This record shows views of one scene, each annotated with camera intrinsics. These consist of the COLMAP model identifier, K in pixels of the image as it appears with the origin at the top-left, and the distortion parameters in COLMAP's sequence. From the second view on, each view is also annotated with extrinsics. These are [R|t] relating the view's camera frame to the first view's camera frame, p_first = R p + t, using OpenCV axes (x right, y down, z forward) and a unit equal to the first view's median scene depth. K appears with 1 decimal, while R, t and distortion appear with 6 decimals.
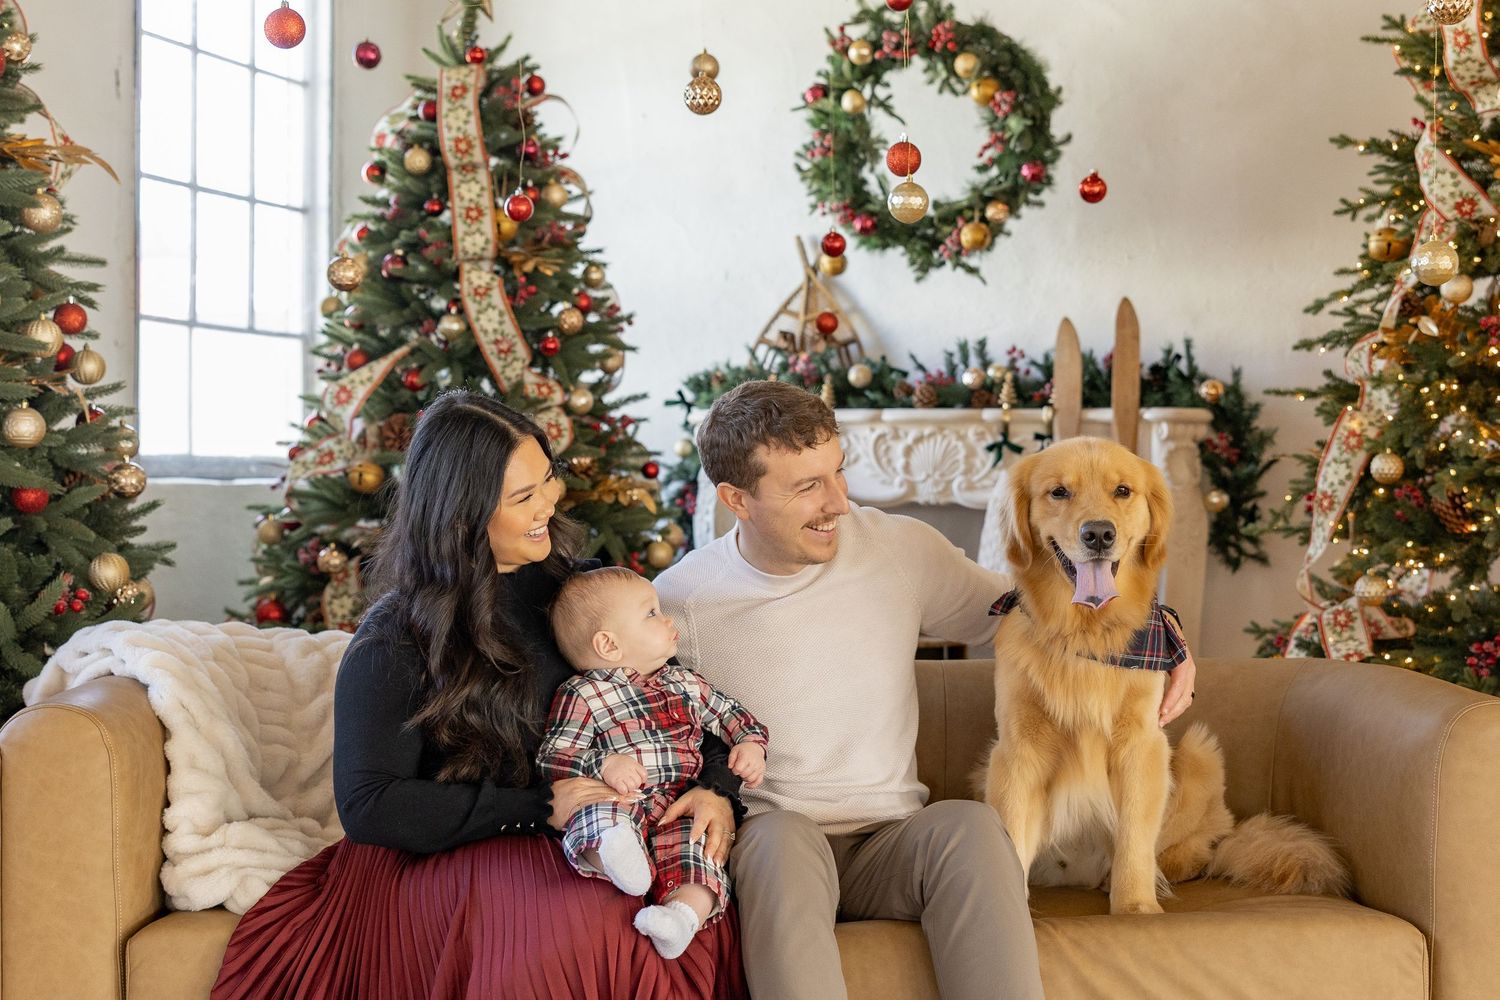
lens RADIAL K [[2086.5, 0, 760.6], [0, 2086.5, 499.3], [0, 0, 1]] dist [0.005103, 0.000000]
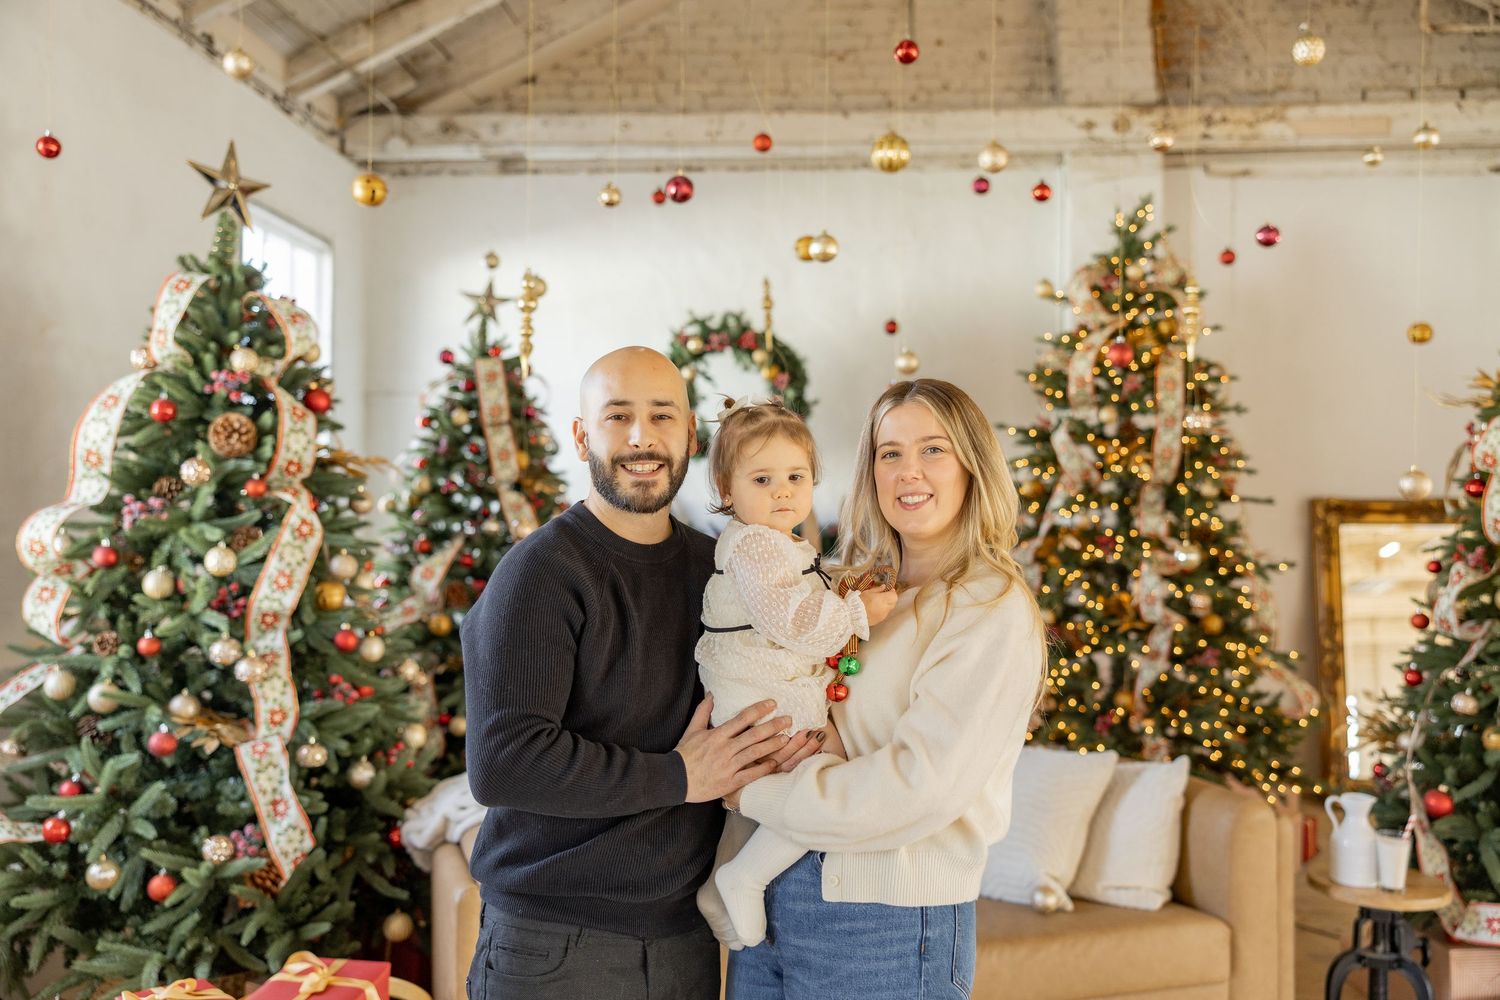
lens RADIAL K [[1322.0, 0, 746.7], [0, 1322.0, 497.5], [0, 0, 1]] dist [-0.003033, -0.001742]
pose [[0.953581, 0.008841, 0.301006, -0.233952], [-0.006242, 0.999934, -0.009596, -0.084979], [-0.301071, 0.007272, 0.953574, -0.013895]]
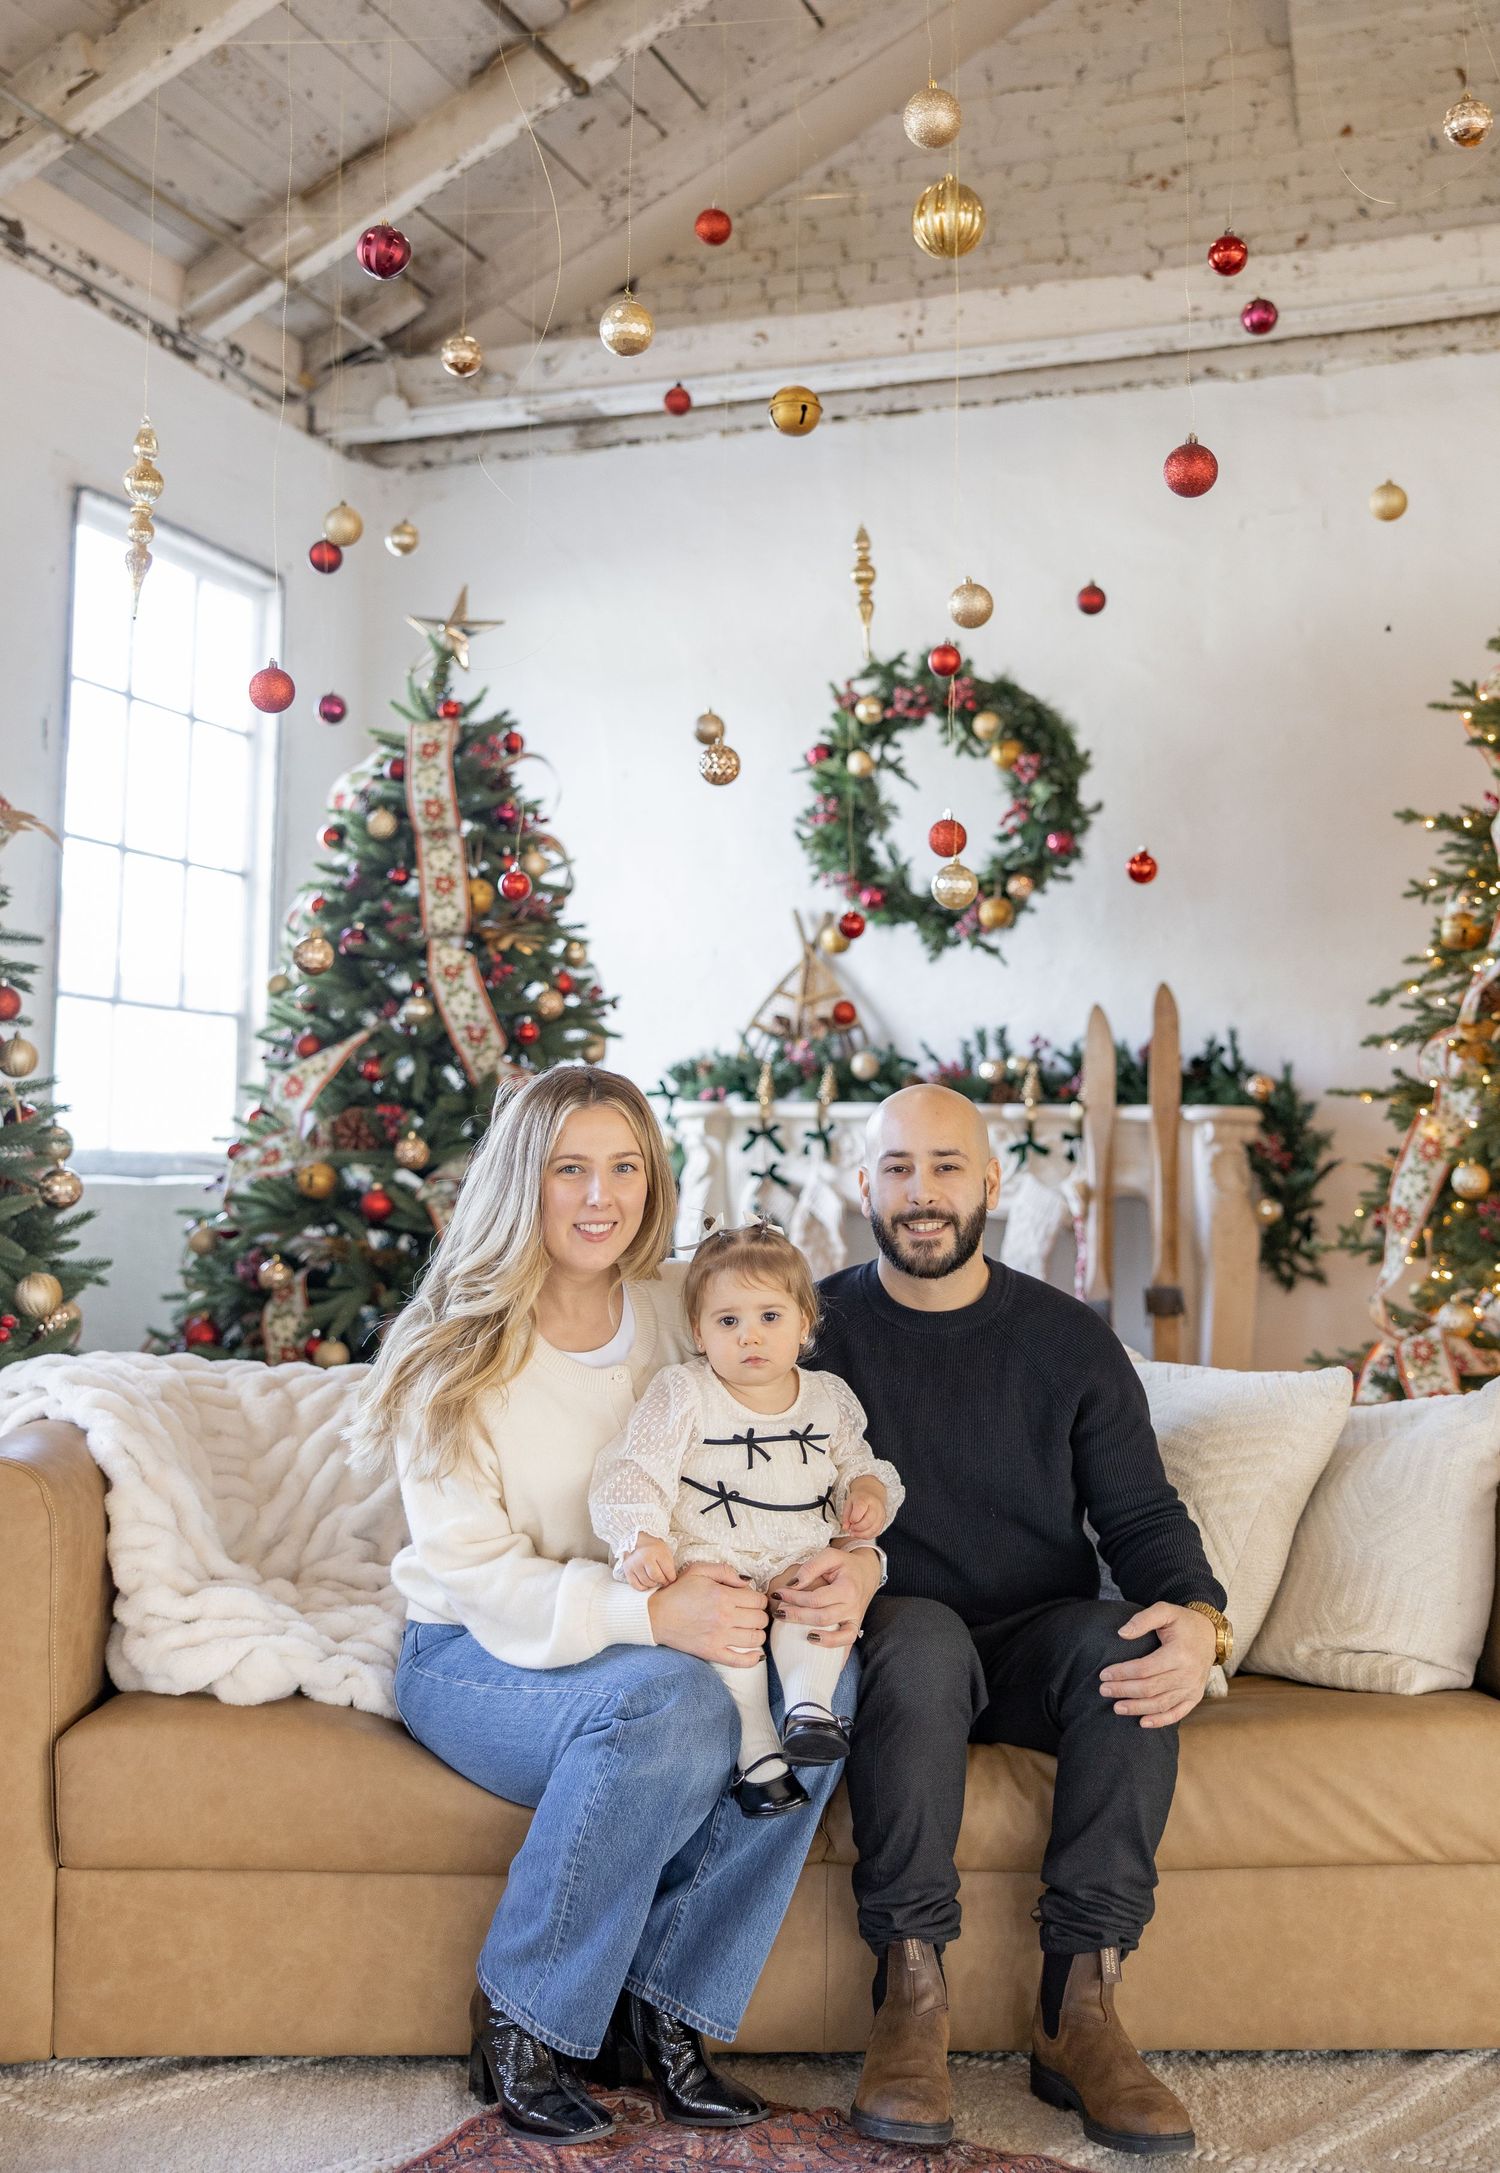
lens RADIAL K [[2333.7, 0, 768.0], [0, 2333.7, 955.0], [0, 0, 1]] dist [0.019760, 0.000000]
pose [[0.999656, 0.010491, 0.024020, -0.019879], [-0.008058, 0.995032, -0.099231, -0.007474], [-0.024942, 0.099004, 0.994774, 0.002954]]
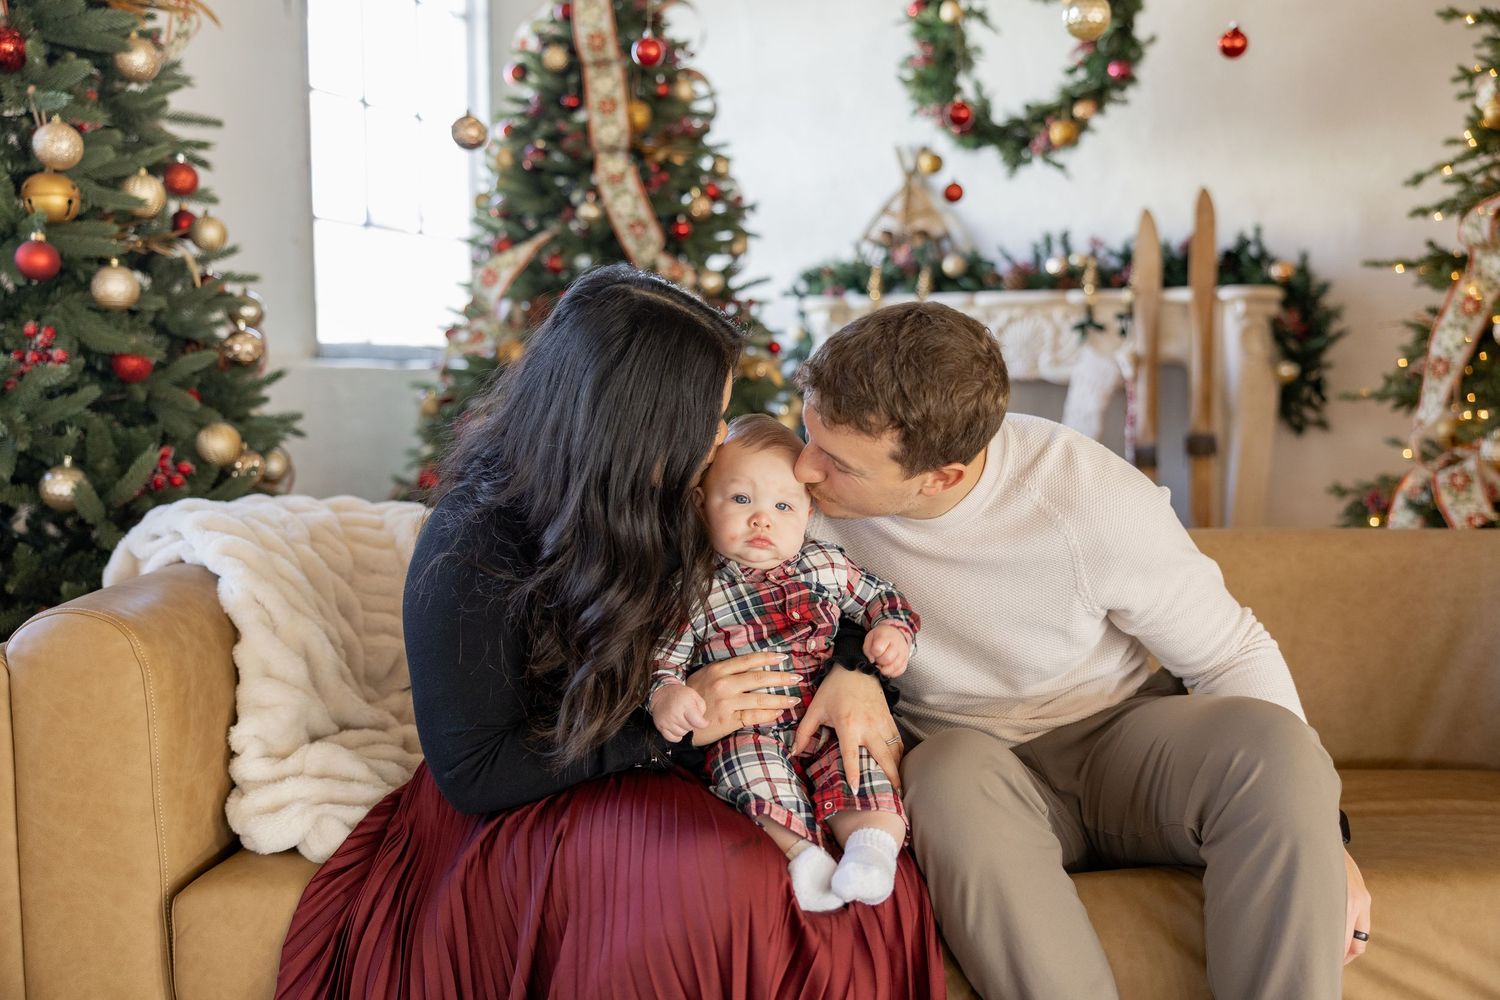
lens RADIAL K [[1436.3, 0, 758.2], [0, 1436.3, 499.6], [0, 0, 1]] dist [0.008866, 0.000000]
pose [[0.998859, -0.005892, -0.047386, -0.024152], [0.009416, 0.997177, 0.074497, 0.008675], [0.046813, -0.074859, 0.996095, 0.227393]]
